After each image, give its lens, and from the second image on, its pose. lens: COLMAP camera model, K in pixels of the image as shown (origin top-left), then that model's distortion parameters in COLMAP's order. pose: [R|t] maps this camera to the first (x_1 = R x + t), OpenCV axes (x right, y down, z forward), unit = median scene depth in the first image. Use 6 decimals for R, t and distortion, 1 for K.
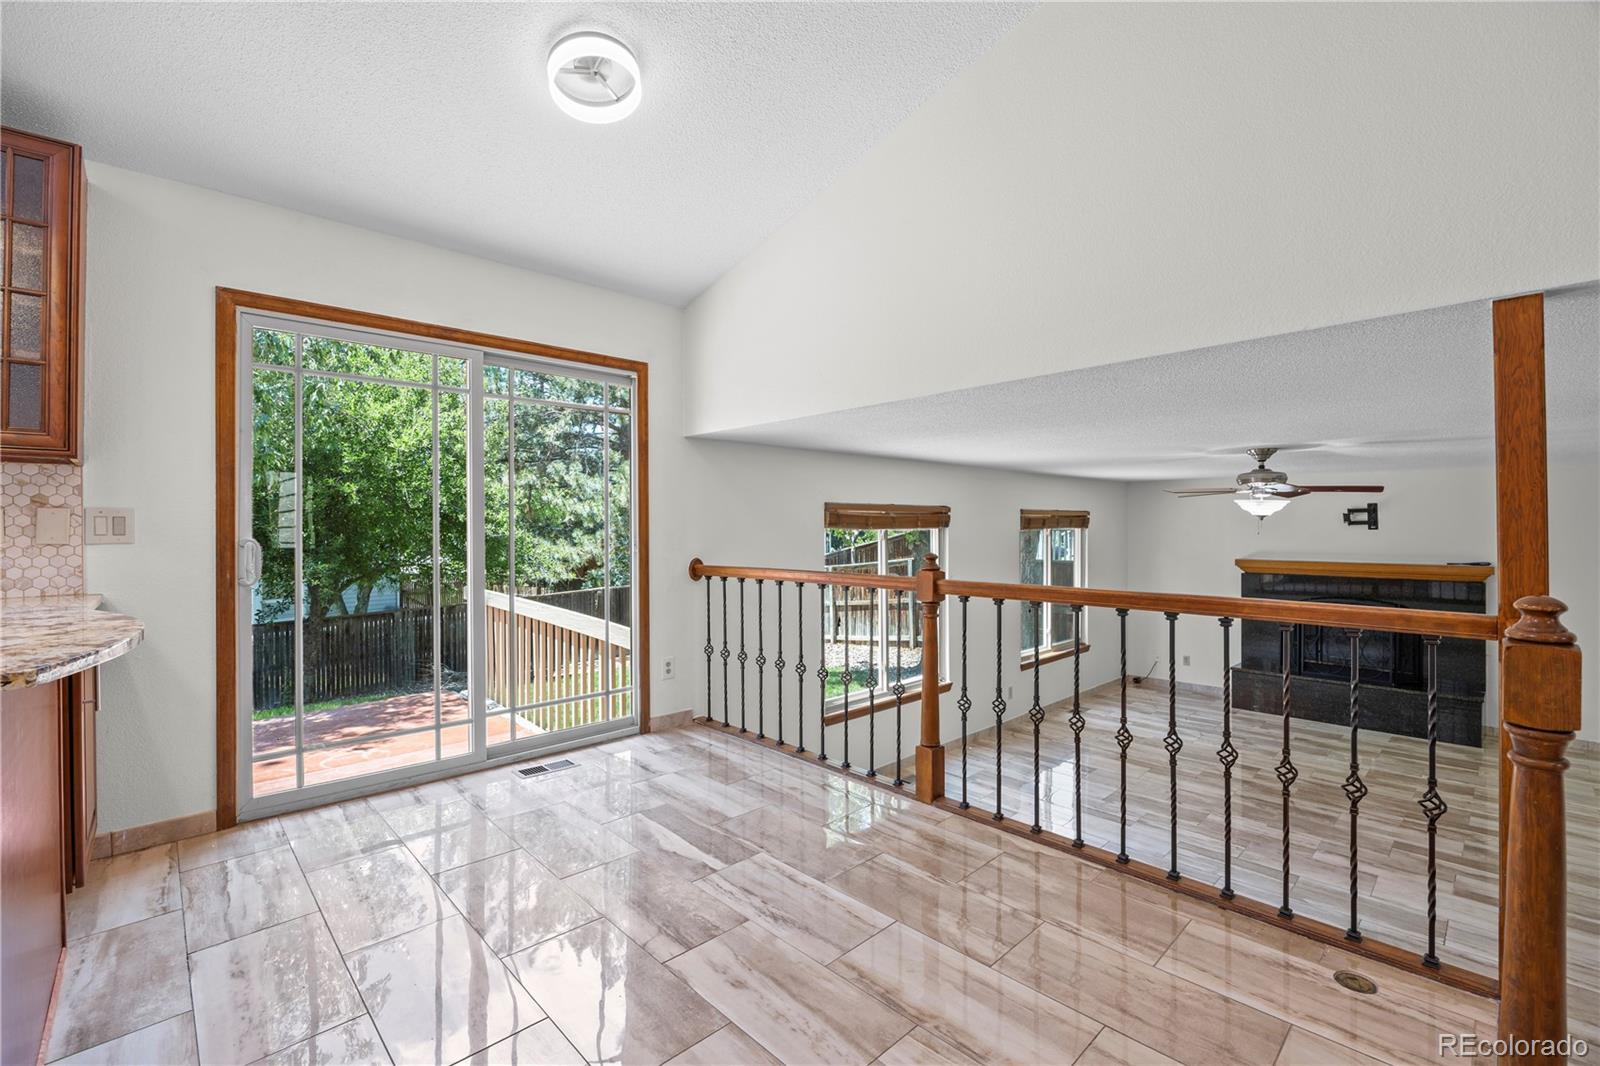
lens RADIAL K [[697.4, 0, 803.8], [0, 697.4, 528.3], [0, 0, 1]] dist [-0.014621, 0.000584]
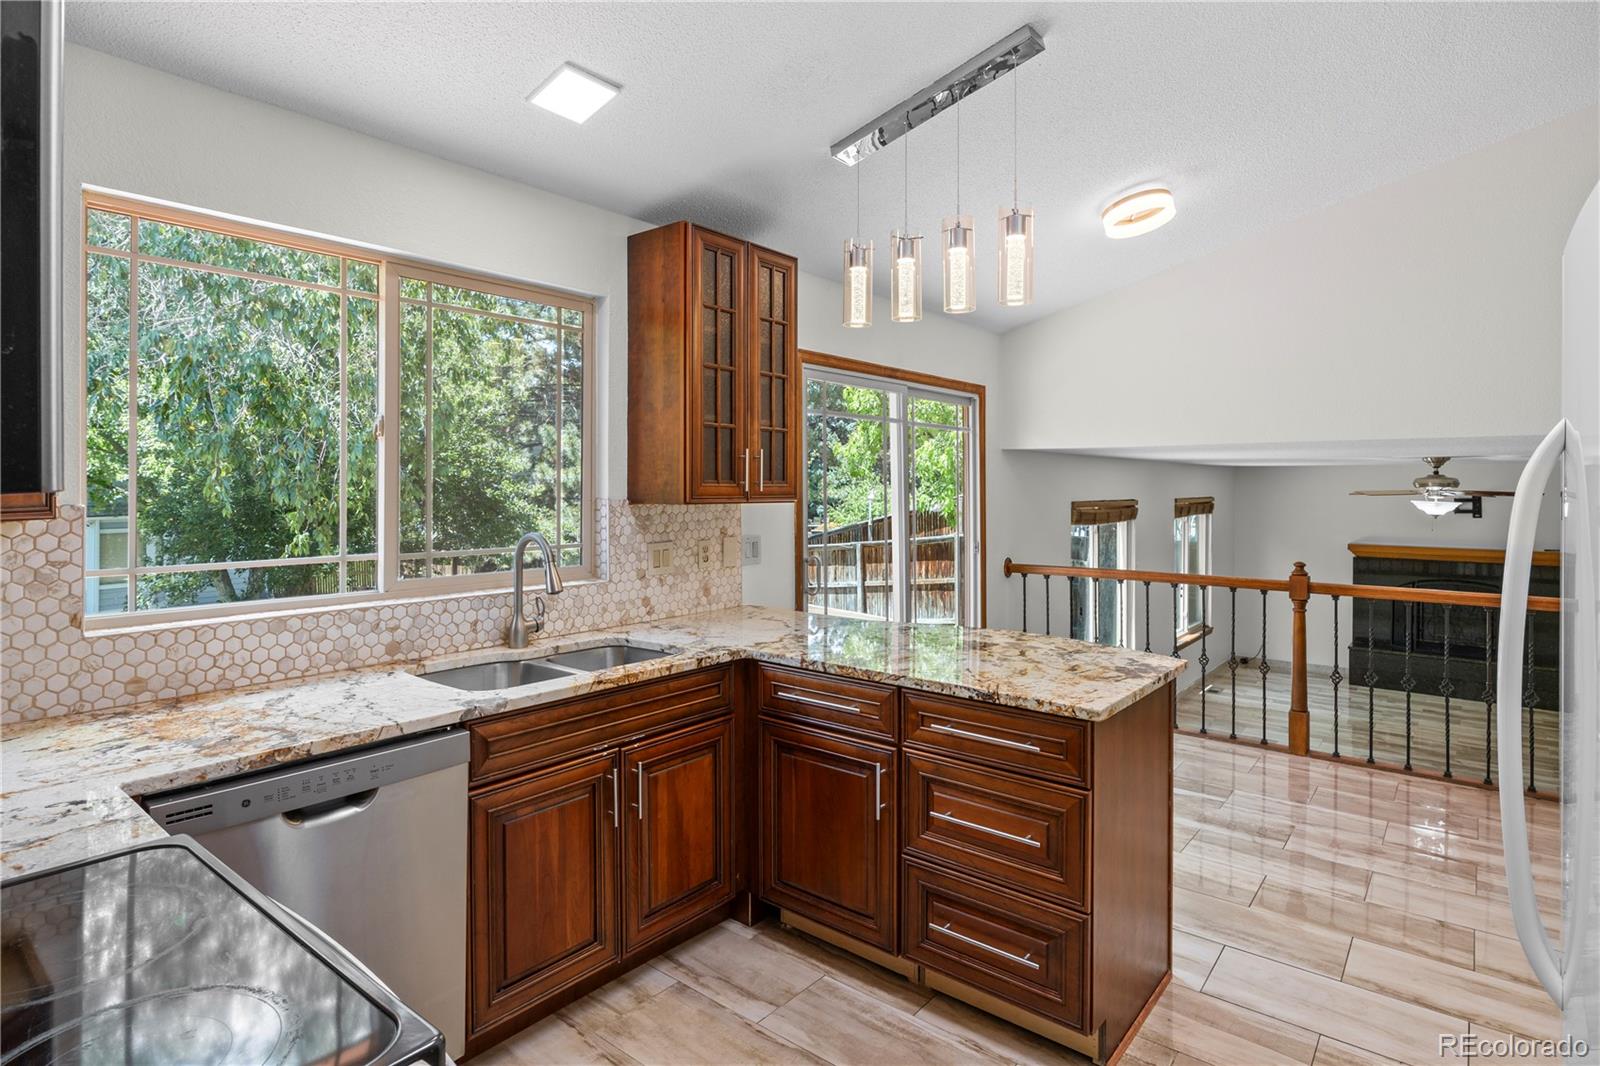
lens RADIAL K [[848.8, 0, 804.5], [0, 848.8, 491.1], [0, 0, 1]] dist [0.000713, 0.000681]
pose [[0.991223, 0.003958, 0.132141, -0.586472], [-0.004551, 0.999981, 0.004183, -0.060604], [-0.132122, -0.004748, 0.991222, -0.272765]]
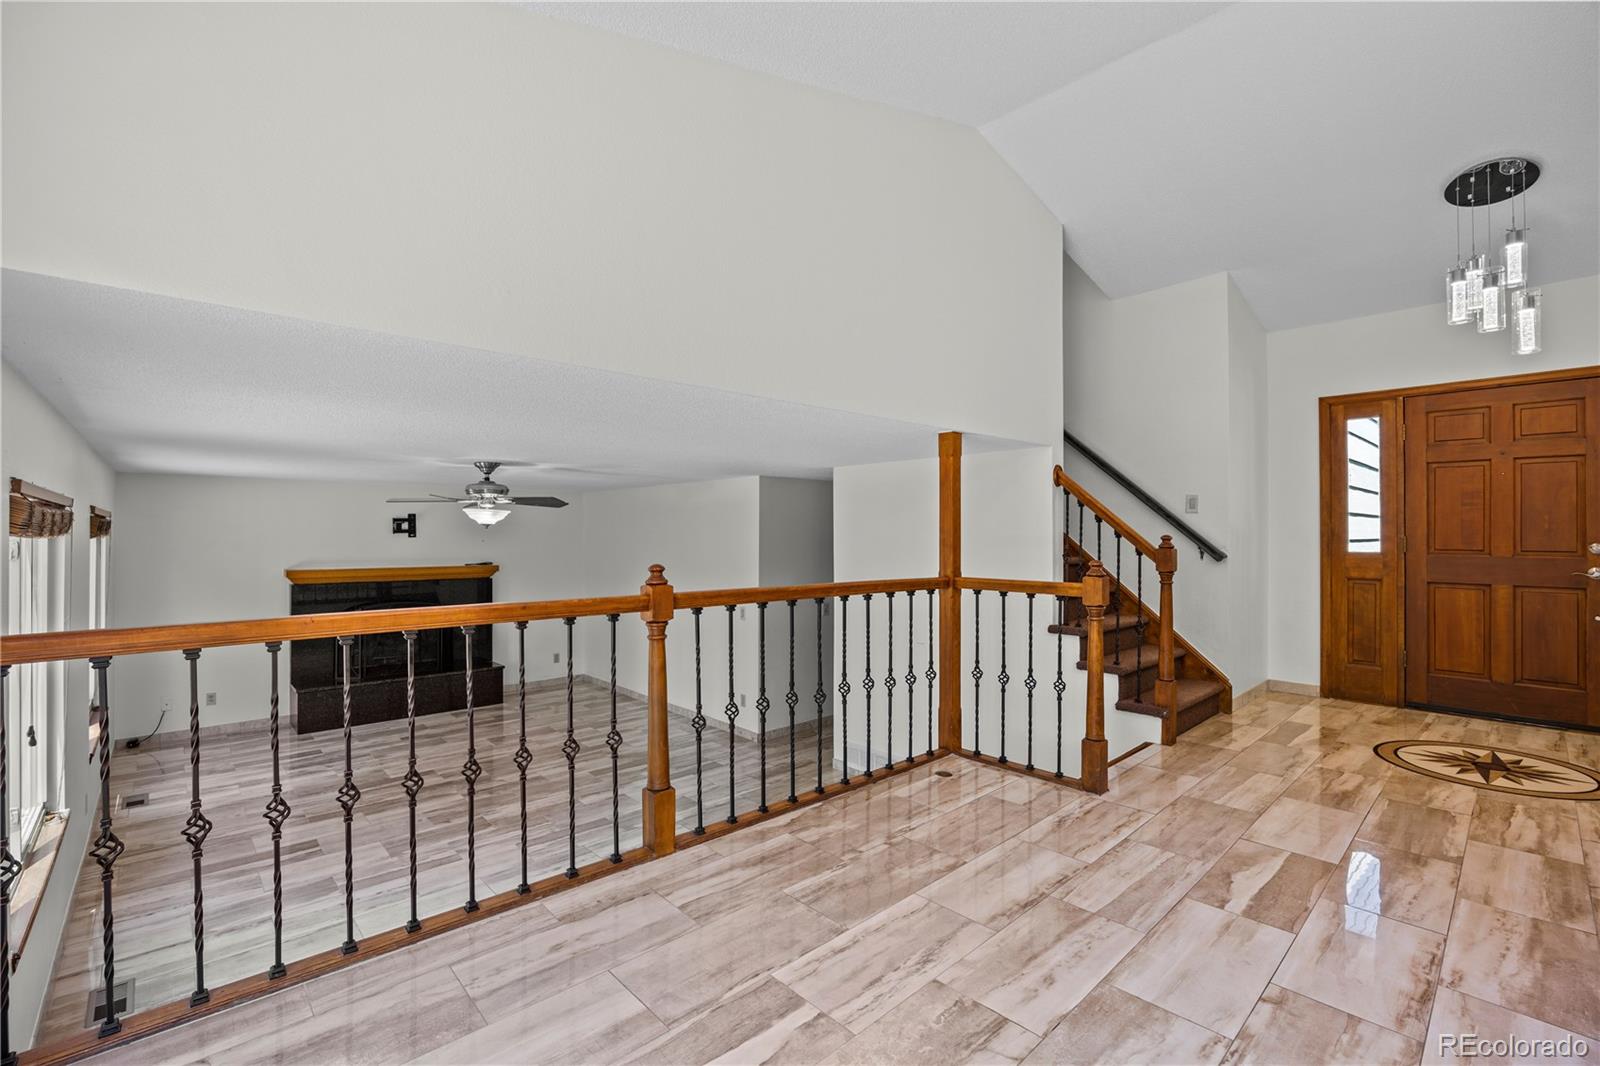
lens RADIAL K [[697.4, 0, 803.8], [0, 697.4, 528.3], [0, 0, 1]] dist [-0.014621, 0.000584]
pose [[0.012482, 0.011975, 0.999850, -0.424439], [0.000310, 0.999928, -0.011980, 0.001448], [-0.999922, 0.000460, 0.012478, 0.507666]]
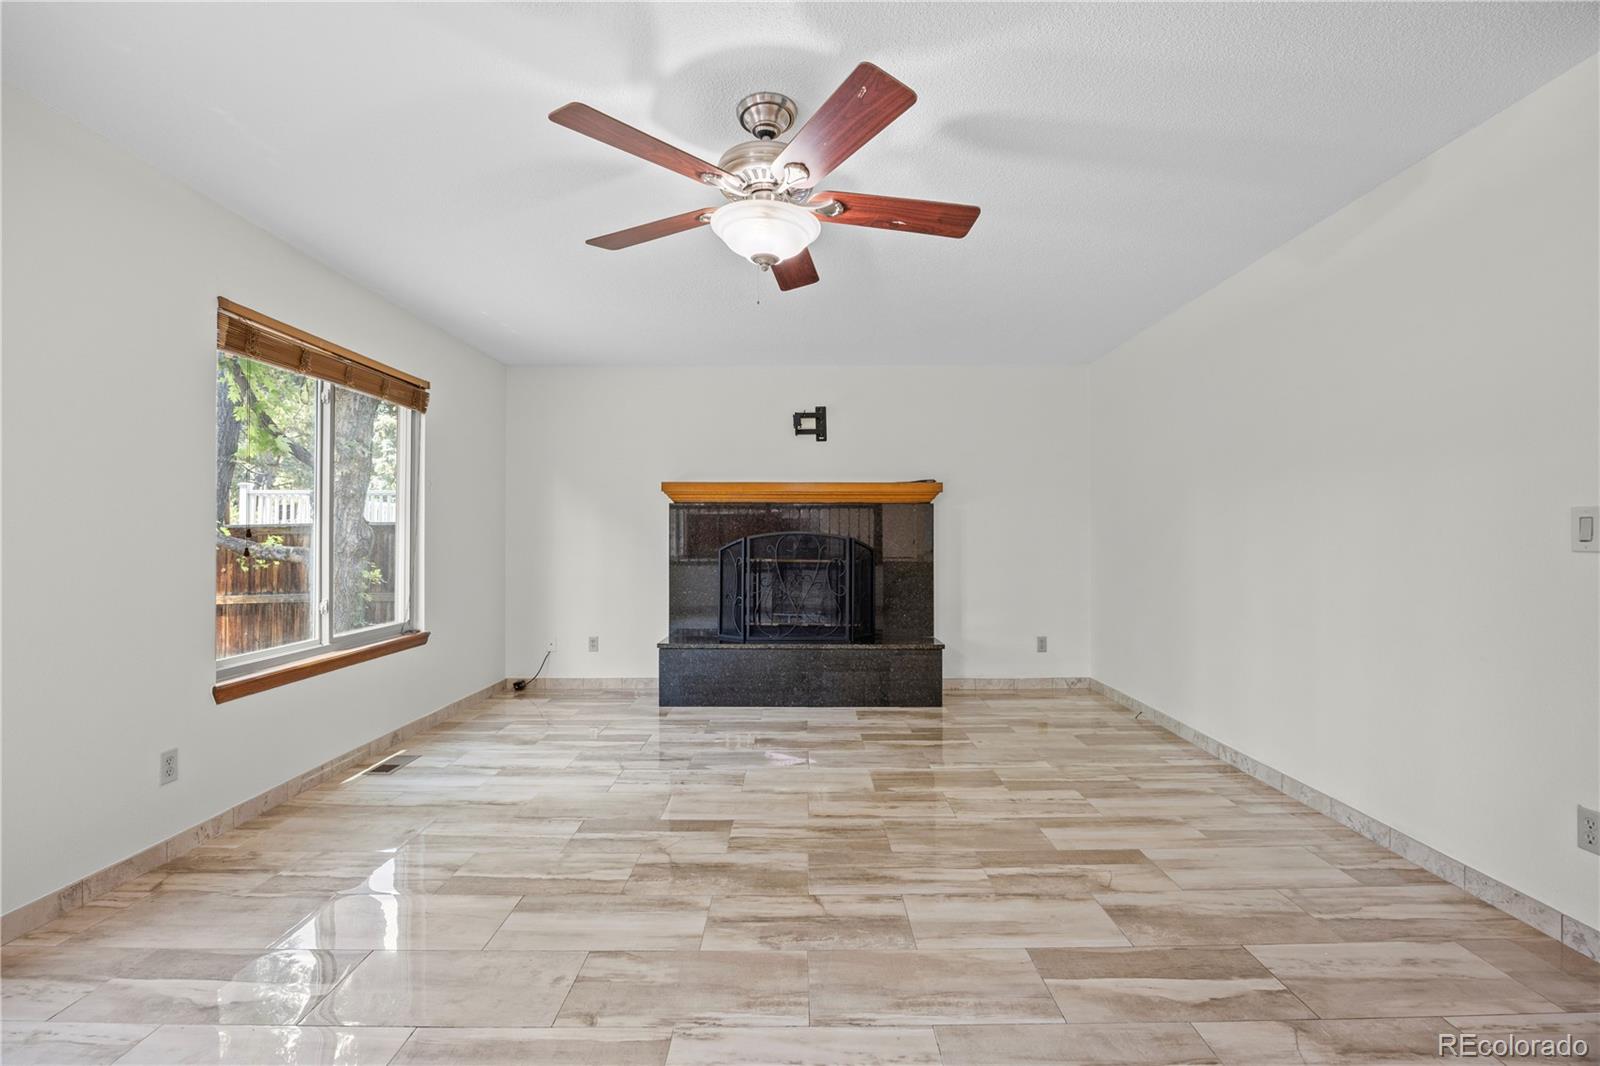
lens RADIAL K [[697.4, 0, 803.8], [0, 697.4, 528.3], [0, 0, 1]] dist [-0.014621, 0.000584]
pose [[0.693890, 0.012307, 0.719976, 0.374298], [0.000896, 0.999838, -0.017955, 0.161701], [-0.720081, 0.013104, 0.693767, 0.697355]]
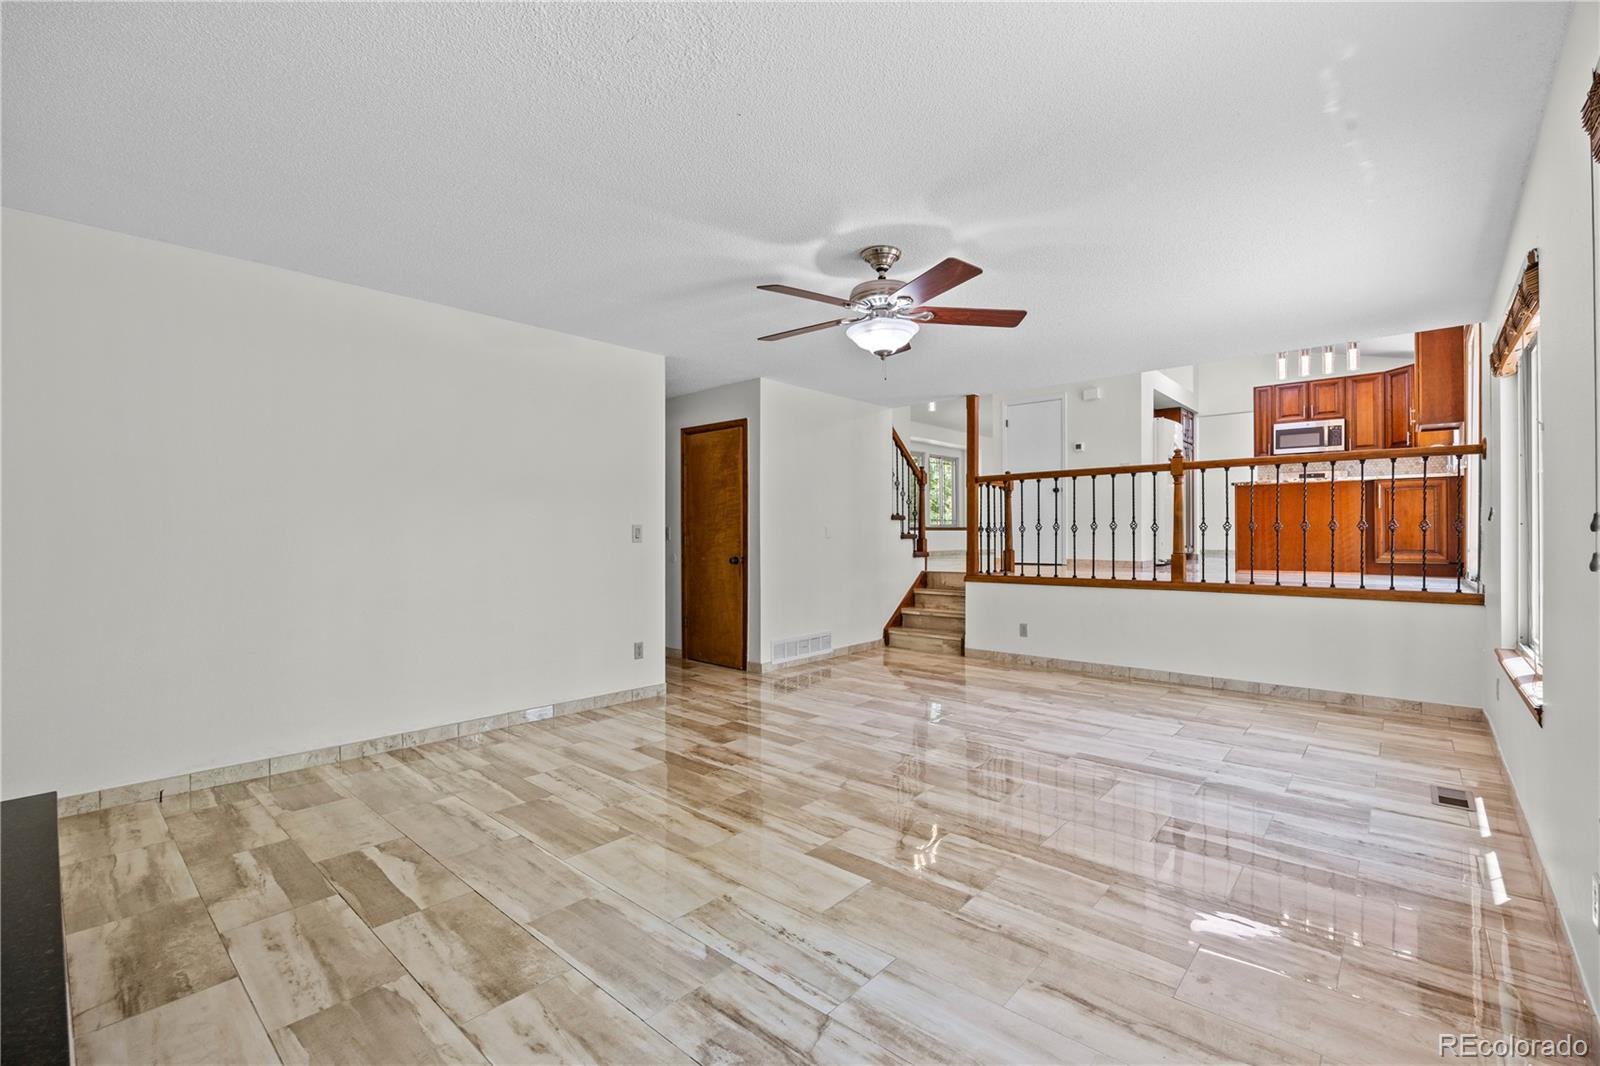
lens RADIAL K [[697.4, 0, 803.8], [0, 697.4, 528.3], [0, 0, 1]] dist [-0.014621, 0.000584]
pose [[-0.996875, 0.006971, -0.078682, 0.811538], [0.007576, 0.999944, -0.007392, 0.157130], [0.078626, -0.007965, -0.996872, 1.699813]]
